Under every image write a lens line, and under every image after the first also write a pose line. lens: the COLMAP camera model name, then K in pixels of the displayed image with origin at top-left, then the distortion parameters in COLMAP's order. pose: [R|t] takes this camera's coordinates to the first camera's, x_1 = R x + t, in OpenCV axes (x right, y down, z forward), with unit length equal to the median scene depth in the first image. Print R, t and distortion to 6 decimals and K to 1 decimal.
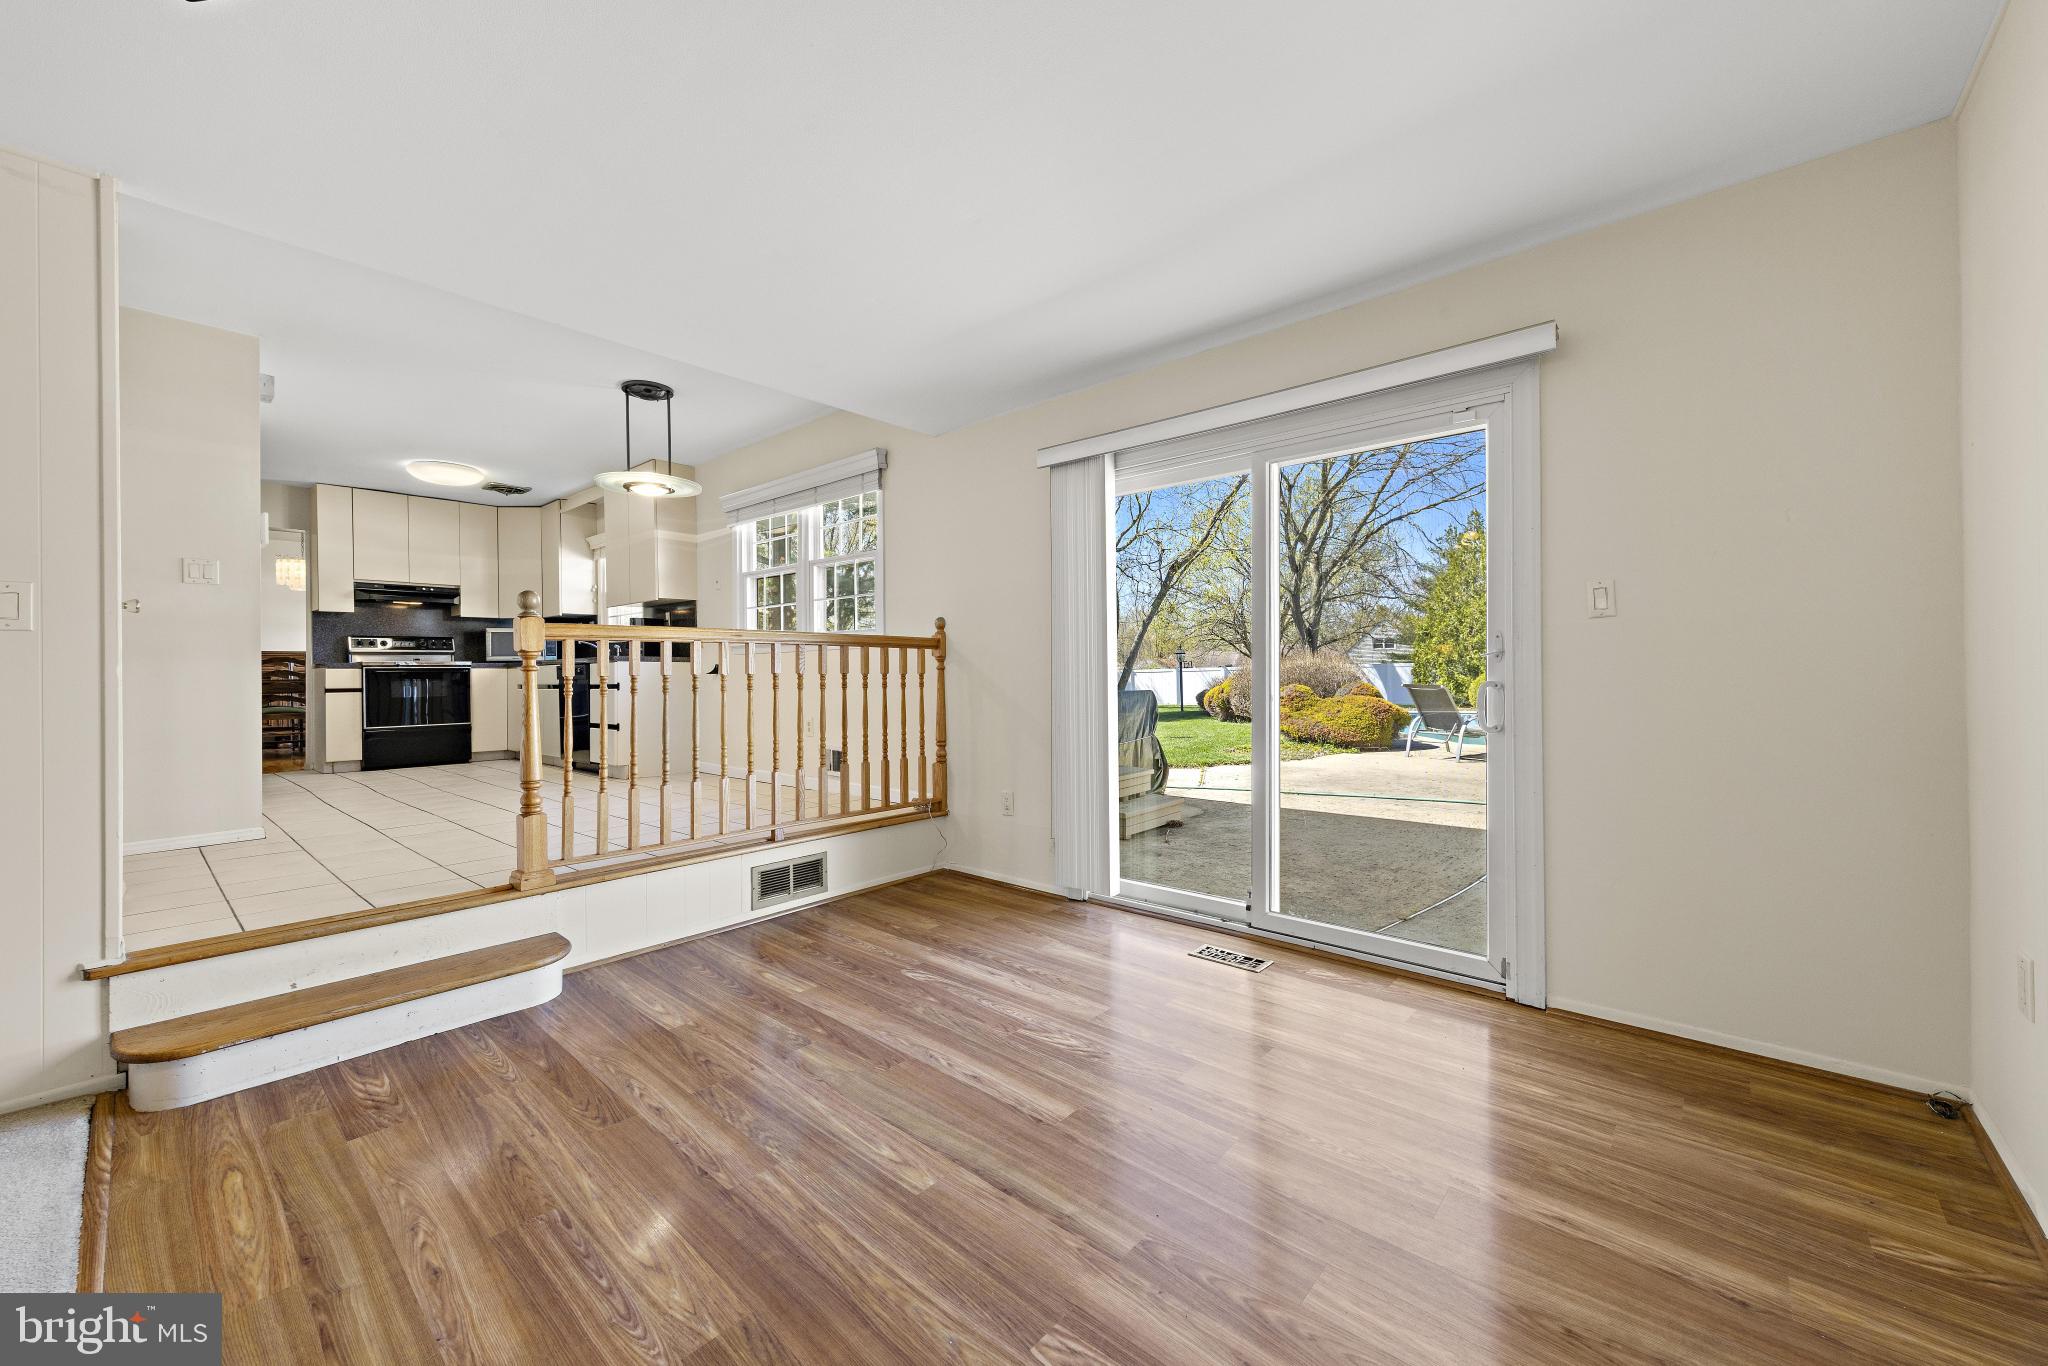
lens RADIAL K [[791.1, 0, 1031.6], [0, 791.1, 671.8], [0, 0, 1]] dist [0.003289, 0.000014]
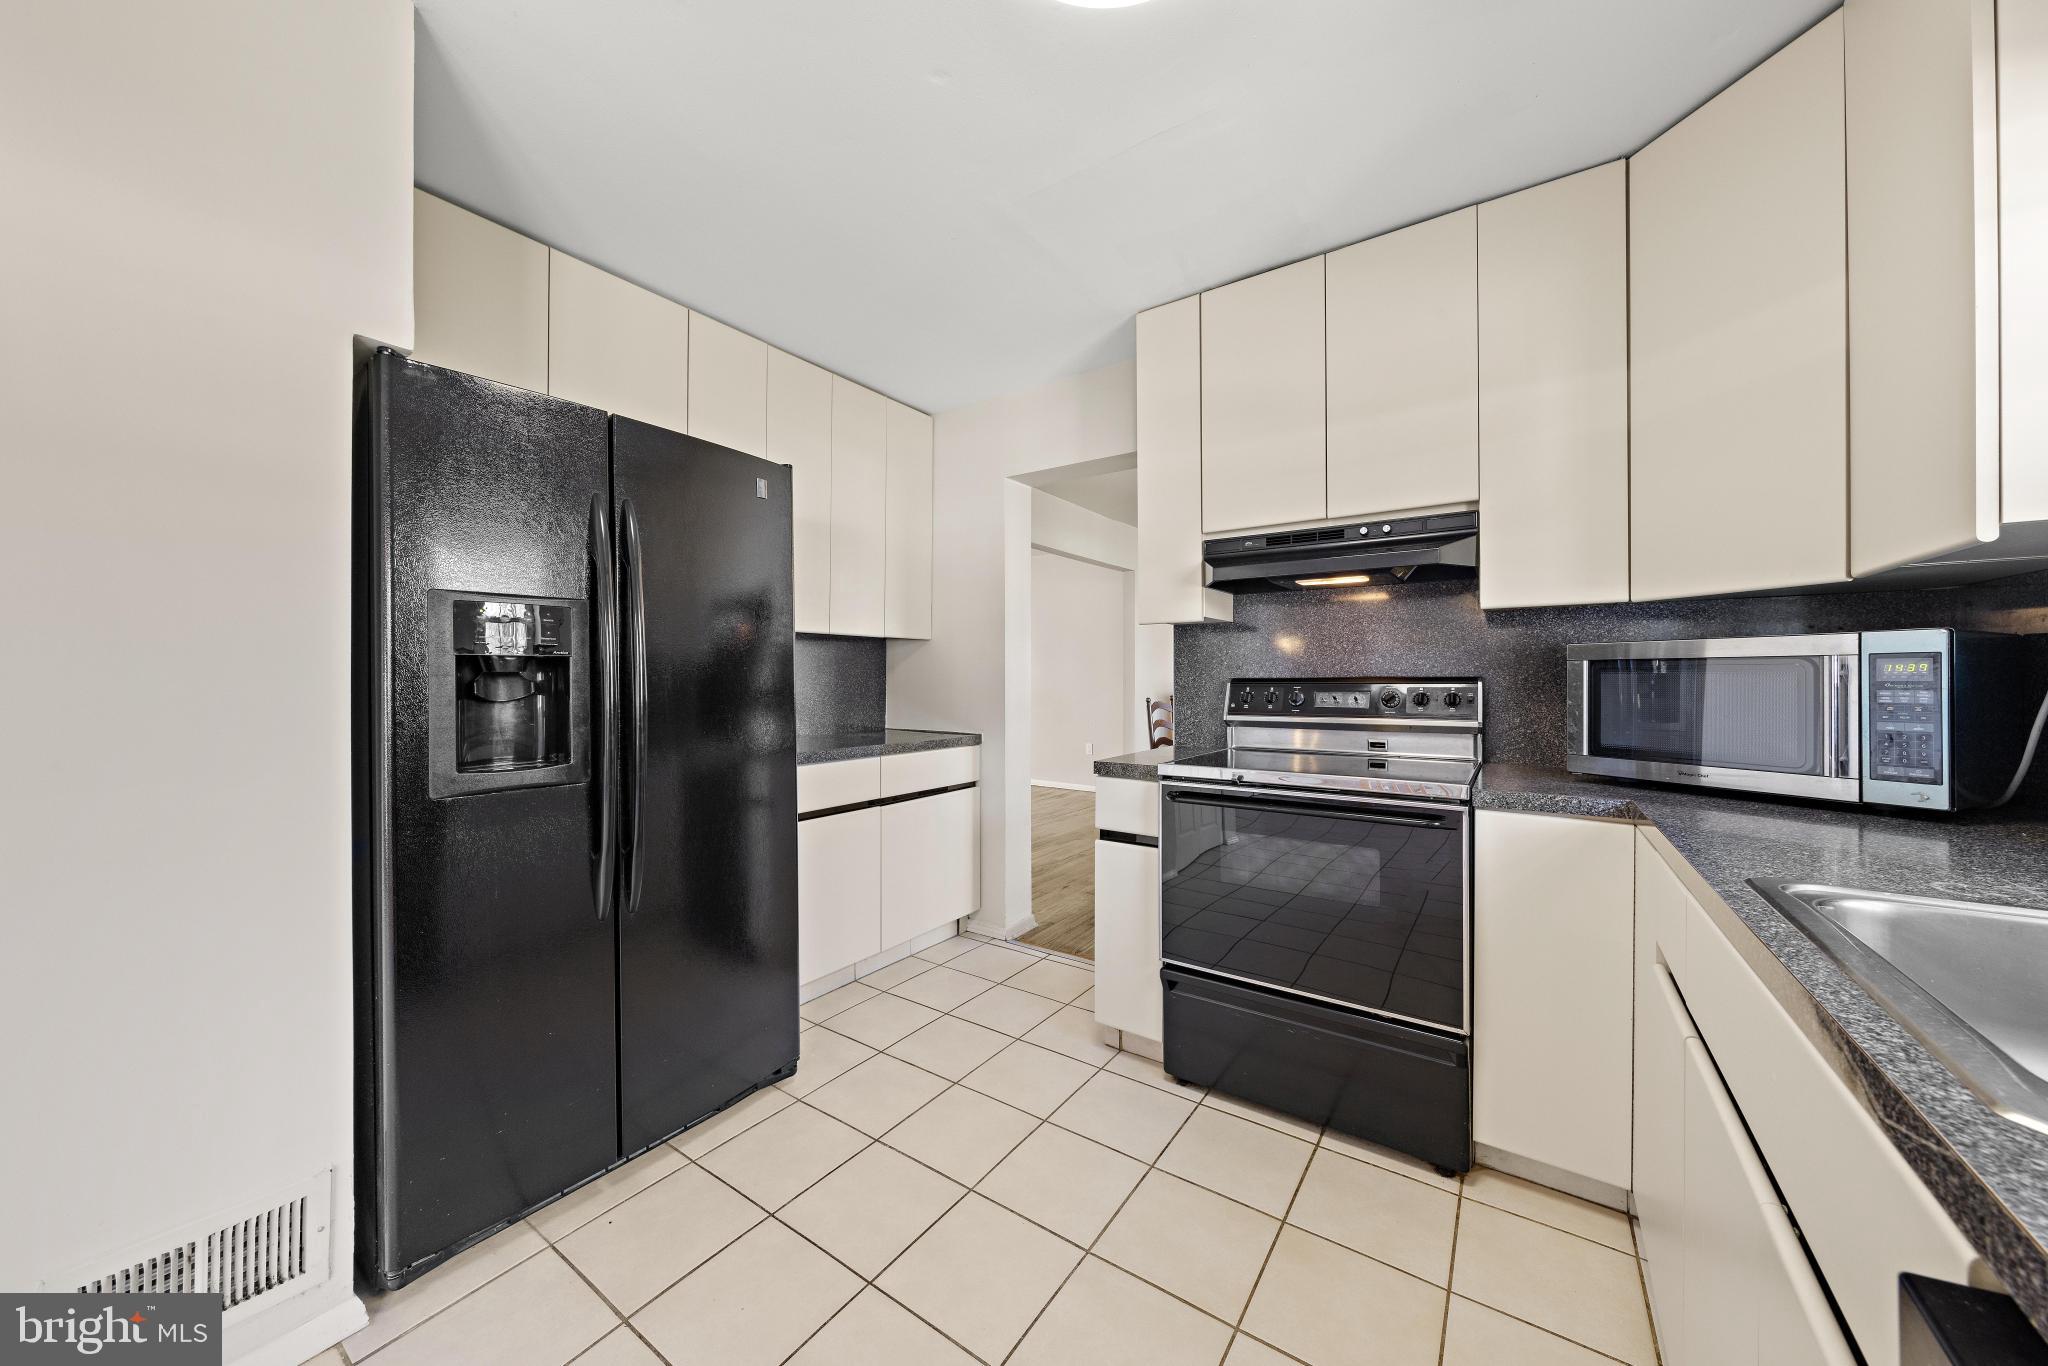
lens RADIAL K [[711.2, 0, 1028.5], [0, 711.2, 671.5], [0, 0, 1]] dist [0.001617, -0.000003]
pose [[0.107943, 0.004127, -0.994148, -0.834688], [0.000361, 0.999991, 0.004191, -0.083245], [0.994157, -0.000812, 0.107941, 1.401053]]
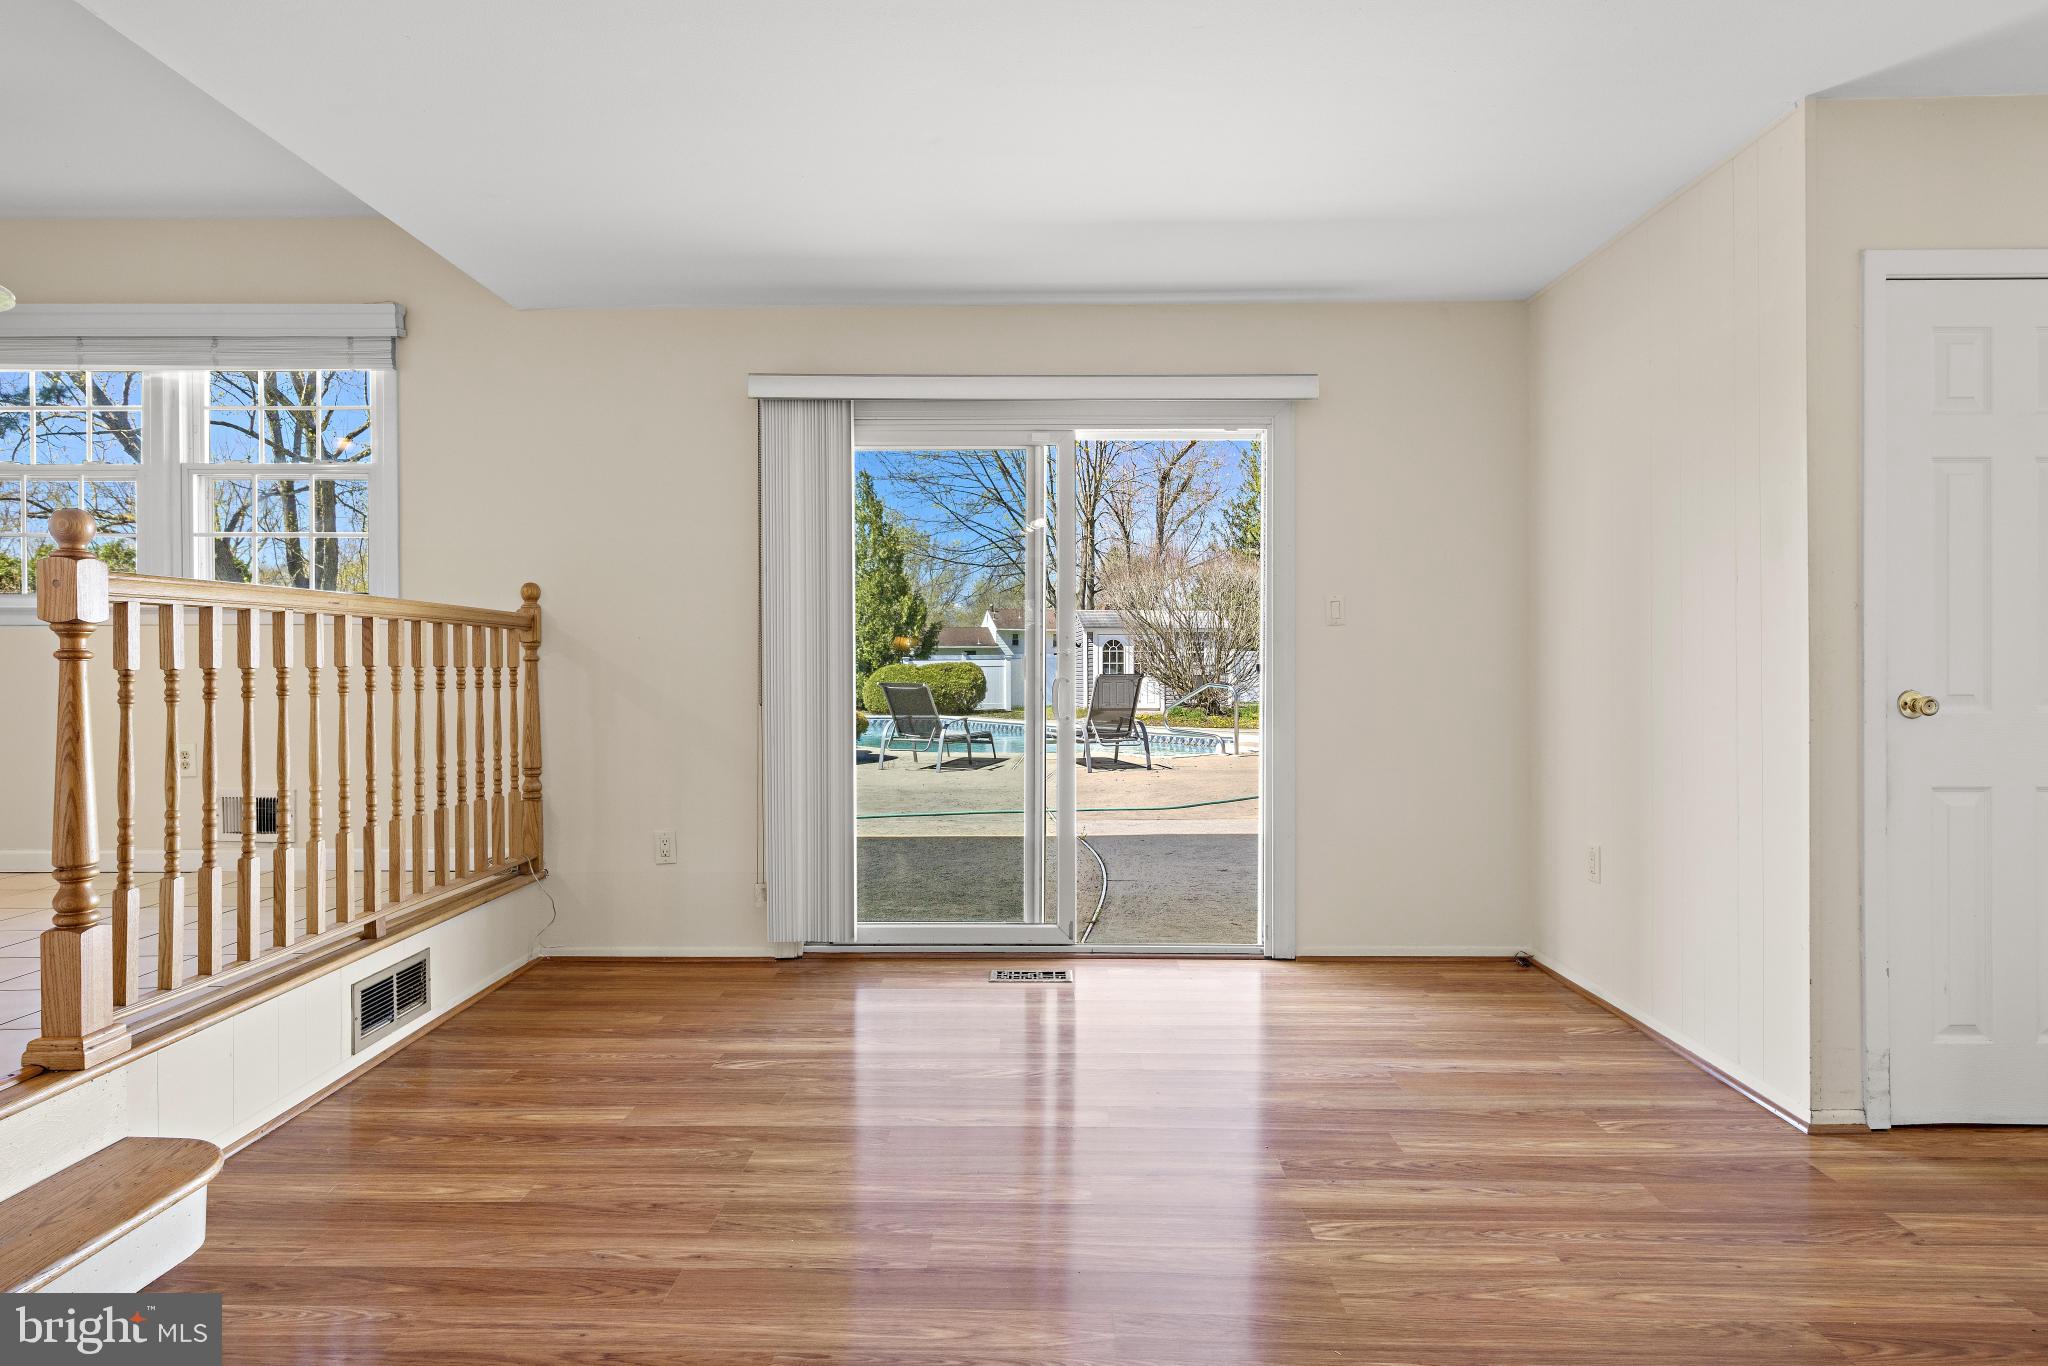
lens RADIAL K [[1131.9, 0, 1030.9], [0, 1131.9, 673.4], [0, 0, 1]] dist [0.003126, 0.000461]
pose [[0.752335, 0.003861, 0.658769, -0.437780], [-0.007566, 0.999968, 0.002780, 0.001187], [-0.658737, -0.007076, 0.752340, 0.001439]]
